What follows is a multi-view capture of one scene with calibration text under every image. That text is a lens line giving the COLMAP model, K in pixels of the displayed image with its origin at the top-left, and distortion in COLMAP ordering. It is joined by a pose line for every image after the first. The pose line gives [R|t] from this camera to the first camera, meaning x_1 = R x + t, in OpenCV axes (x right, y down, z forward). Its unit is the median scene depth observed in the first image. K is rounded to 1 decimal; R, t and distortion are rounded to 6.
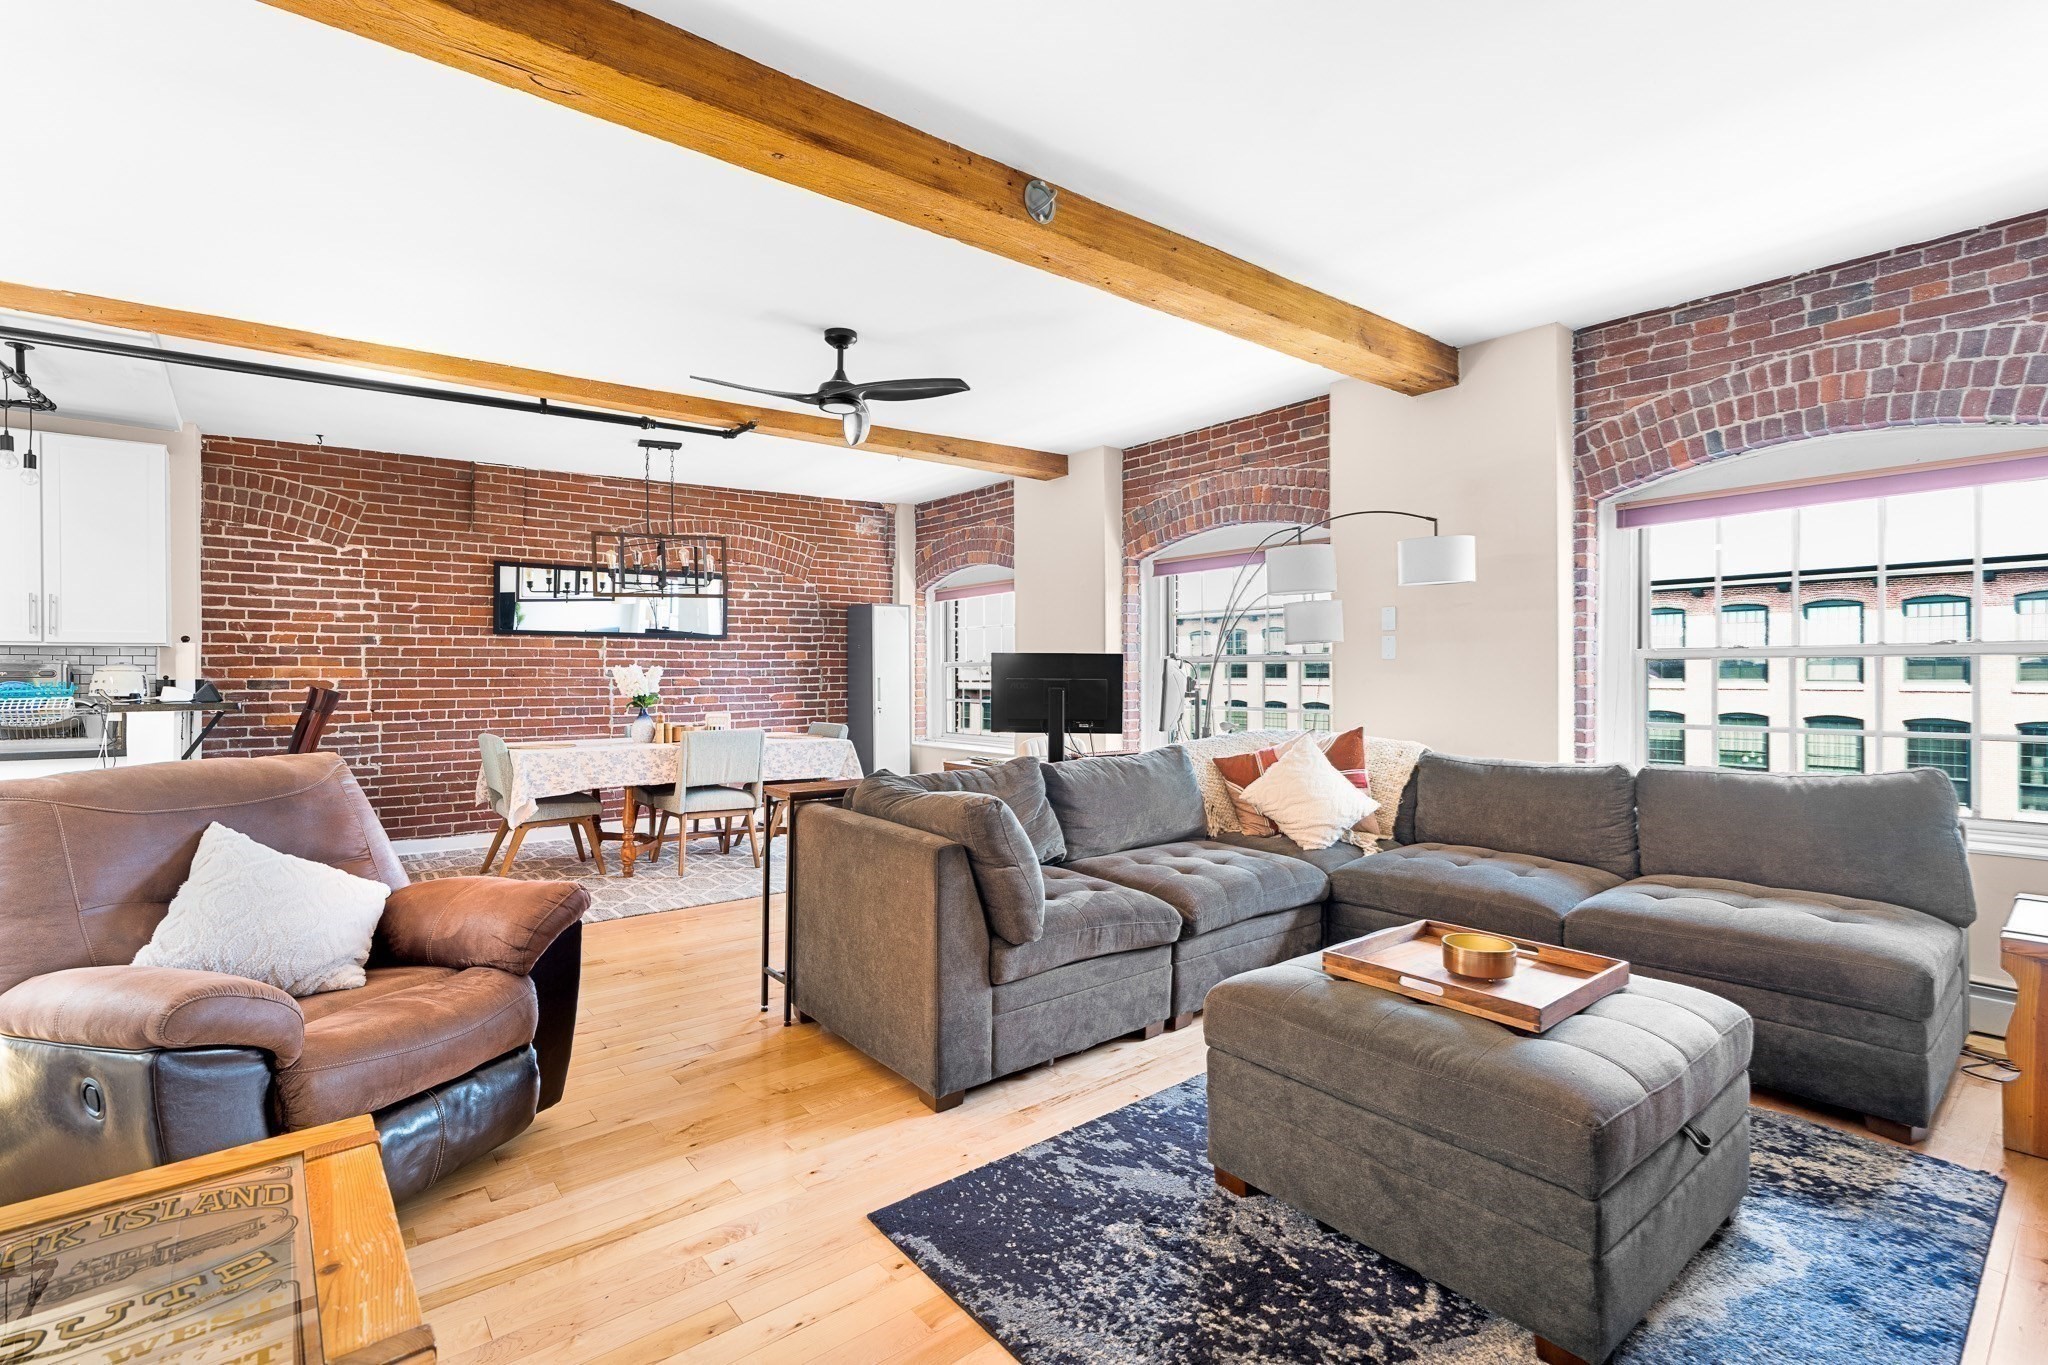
lens RADIAL K [[918.4, 0, 1030.9], [0, 918.4, 672.7], [0, 0, 1]] dist [-0.006611, 0.002567]
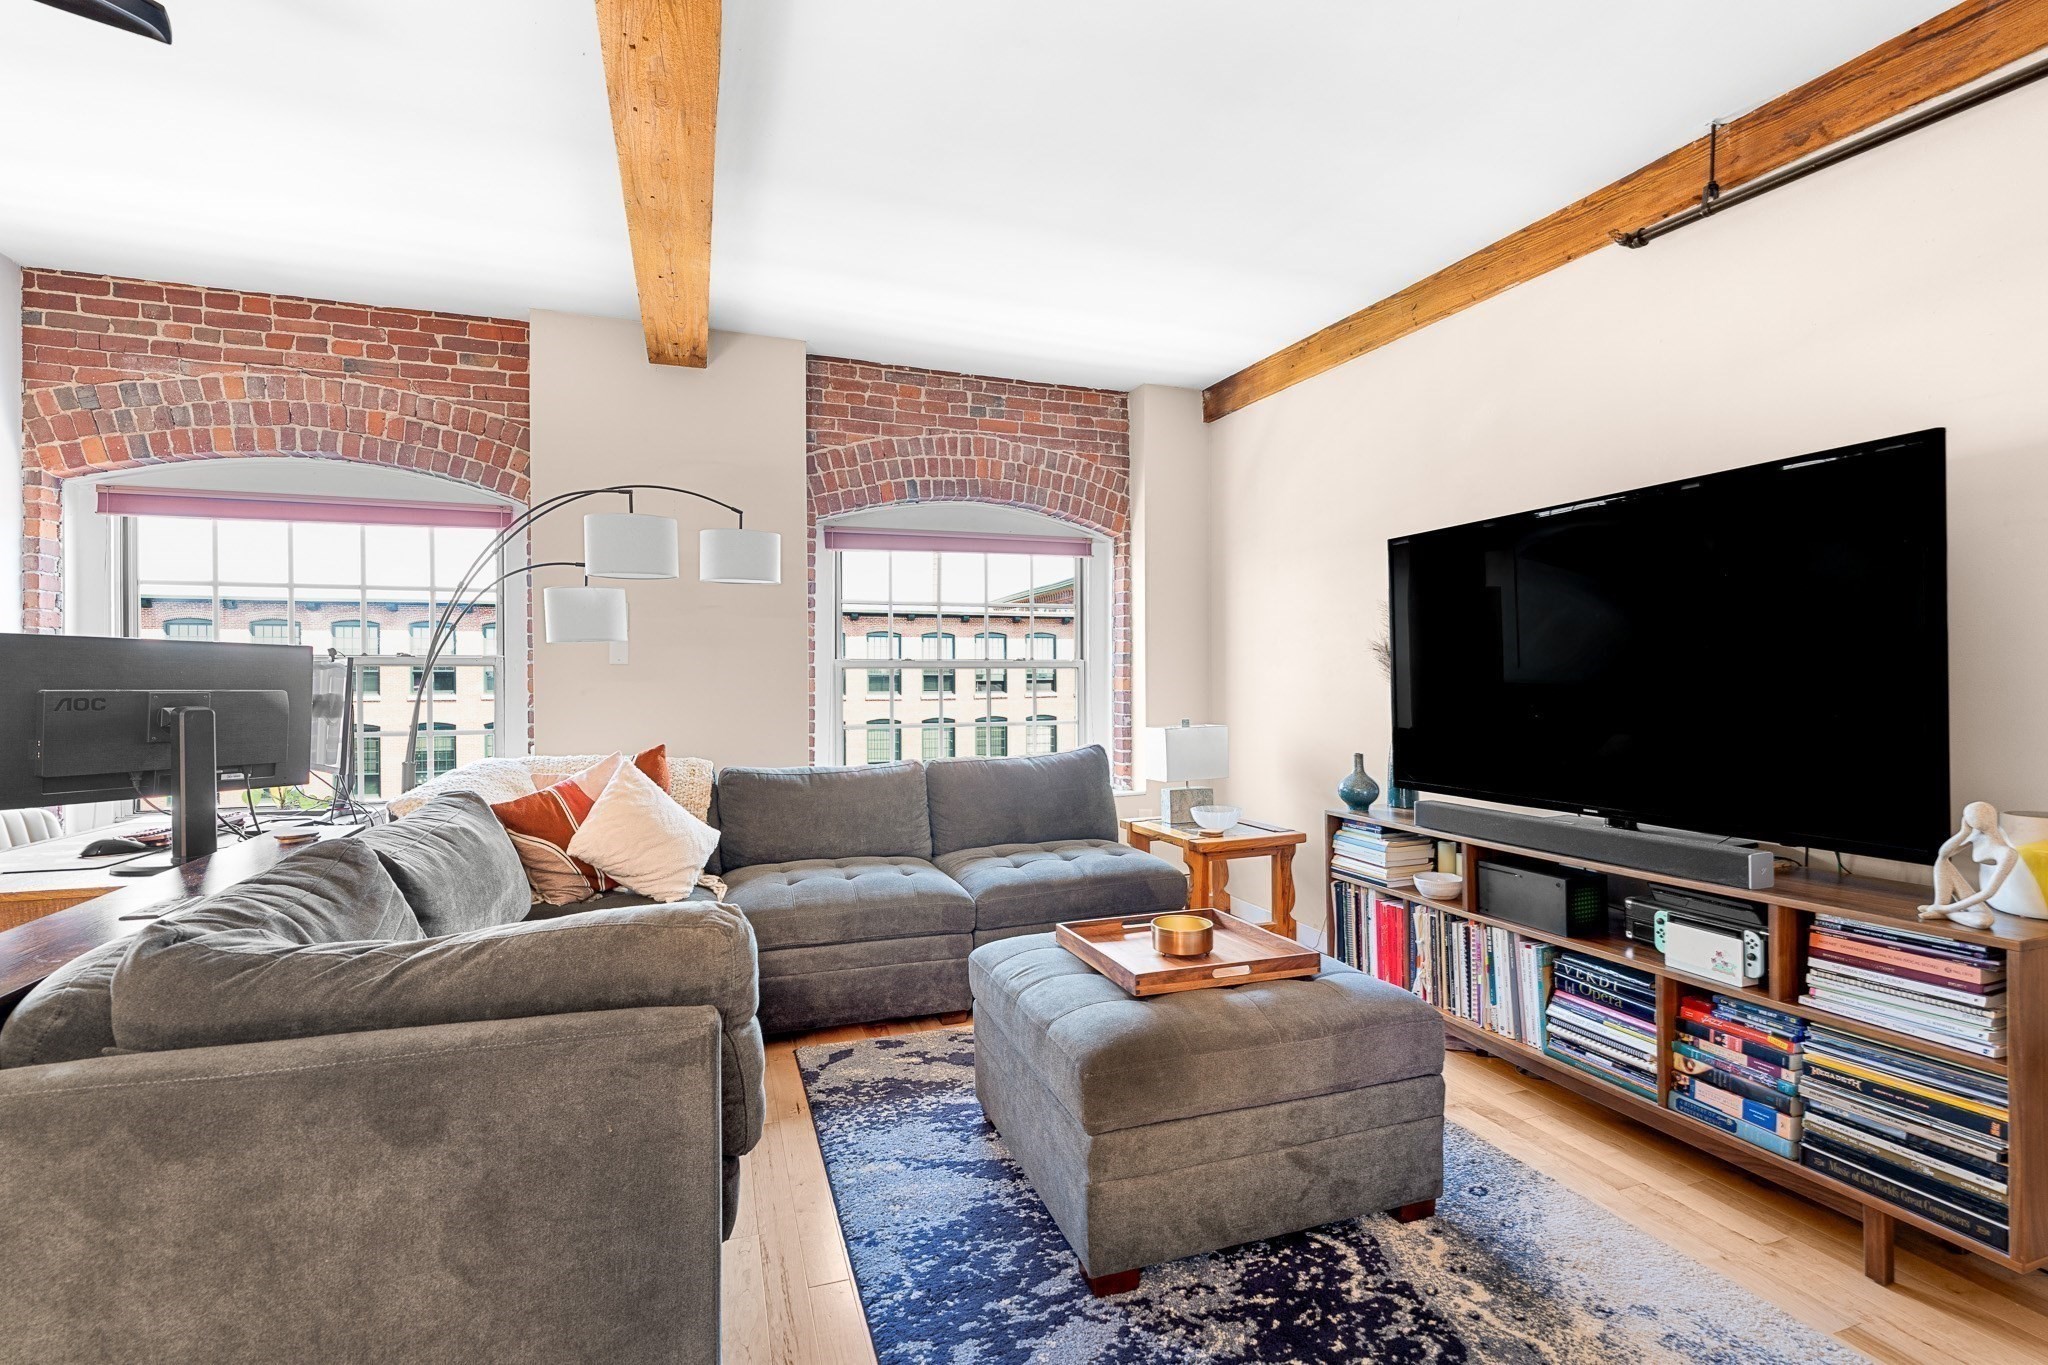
lens RADIAL K [[918.4, 0, 1017.9], [0, 918.4, 685.2], [0, 0, 1]] dist [-0.006611, 0.002567]
pose [[0.346427, -0.002241, 0.938074, -0.218589], [0.002869, 0.999995, 0.001329, 0.003266], [-0.938072, 0.002230, 0.346432, 0.290840]]
